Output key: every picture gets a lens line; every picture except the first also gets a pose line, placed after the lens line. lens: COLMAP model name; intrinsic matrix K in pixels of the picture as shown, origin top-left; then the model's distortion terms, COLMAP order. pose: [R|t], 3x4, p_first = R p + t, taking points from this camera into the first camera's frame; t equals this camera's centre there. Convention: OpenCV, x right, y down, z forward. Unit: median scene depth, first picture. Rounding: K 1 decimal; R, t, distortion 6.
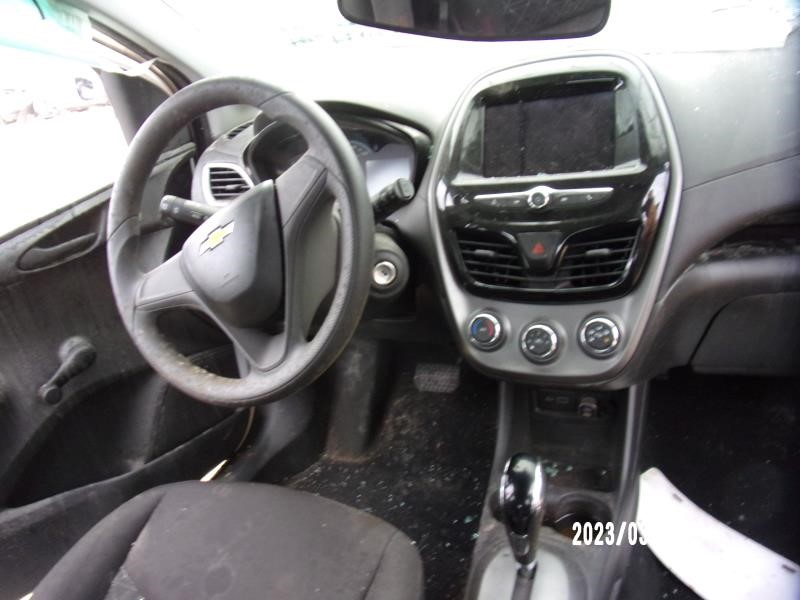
lens RADIAL K [[618.0, 0, 396.1], [0, 618.0, 310.7], [0, 0, 1]] dist [-0.023416, -0.008513]
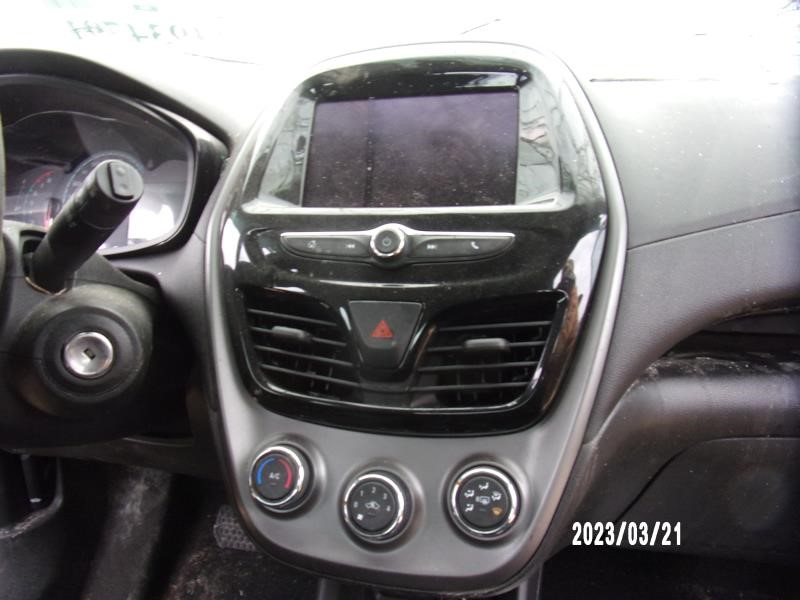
lens RADIAL K [[553.4, 0, 400.0], [0, 553.4, 300.0], [0, 0, 1]] dist [0.009423, -0.060132]
pose [[0.976097, 0.103218, 0.191260, 0.145149], [-0.057815, 0.971636, -0.229306, -0.013979], [-0.209504, 0.212768, 0.954378, 0.506481]]
